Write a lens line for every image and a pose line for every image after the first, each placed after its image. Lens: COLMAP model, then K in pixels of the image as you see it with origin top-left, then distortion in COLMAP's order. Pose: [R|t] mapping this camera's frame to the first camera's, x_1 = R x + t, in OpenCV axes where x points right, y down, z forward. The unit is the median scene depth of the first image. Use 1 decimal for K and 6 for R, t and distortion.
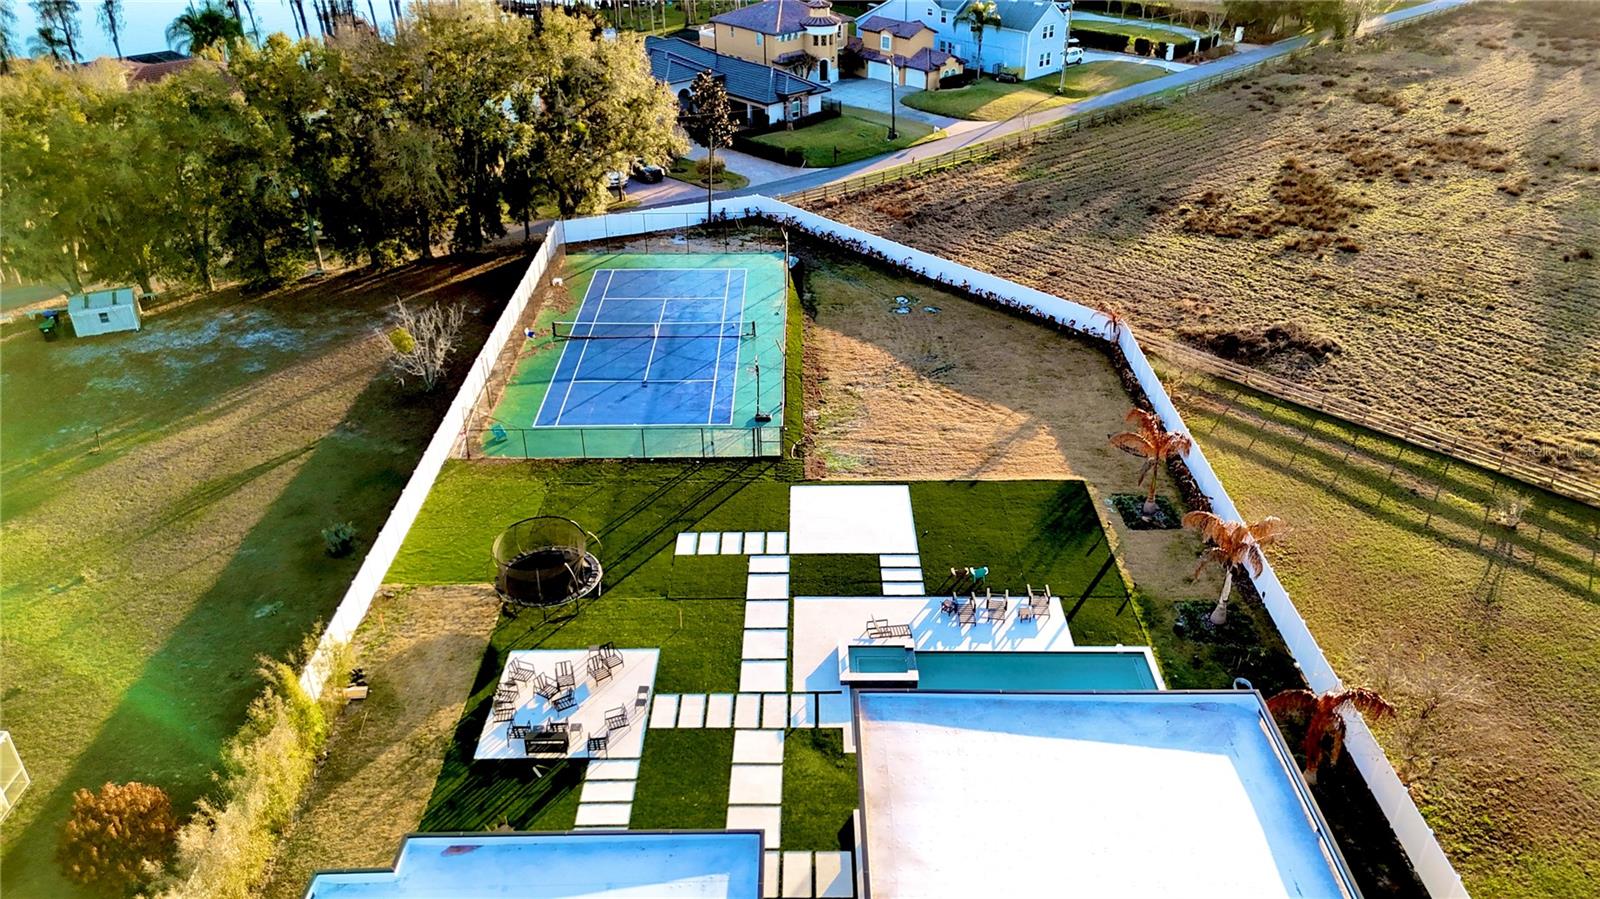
lens RADIAL K [[1178.7, 0, 805.0], [0, 1178.7, 442.1], [0, 0, 1]] dist [0.068569, -0.071505]
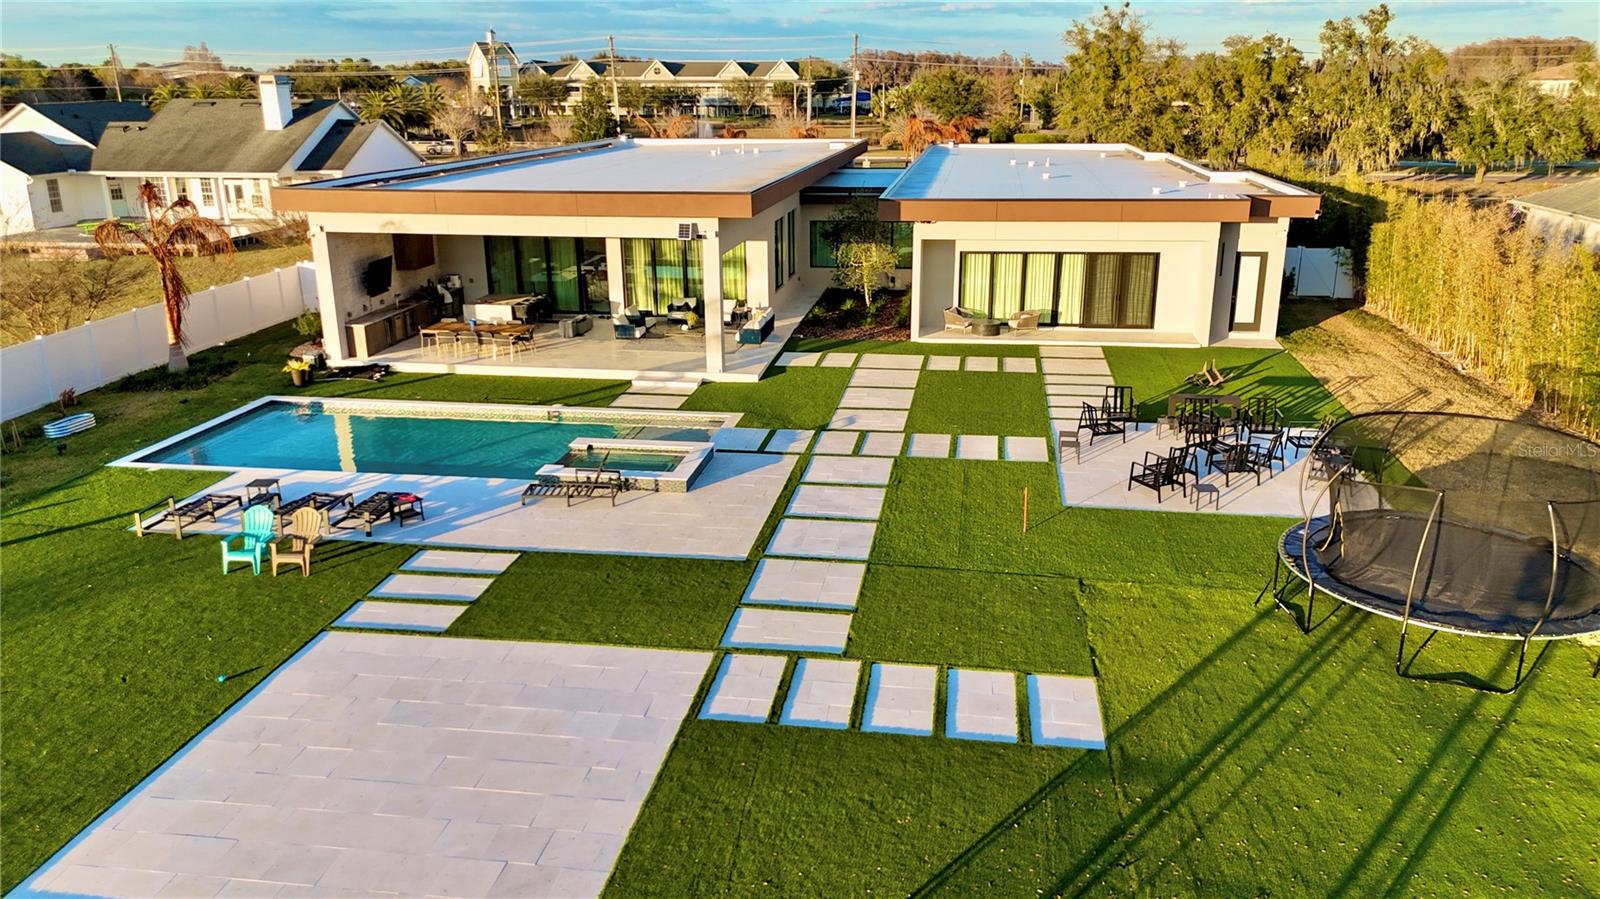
lens RADIAL K [[1178.7, 0, 807.4], [0, 1178.7, 449.5], [0, 0, 1]] dist [0.068569, -0.071505]
pose [[-0.988832, -0.030745, 0.145826, -0.073325], [0.084888, 0.688053, 0.720678, -0.150307], [-0.122493, 0.725009, -0.677759, 1.067361]]
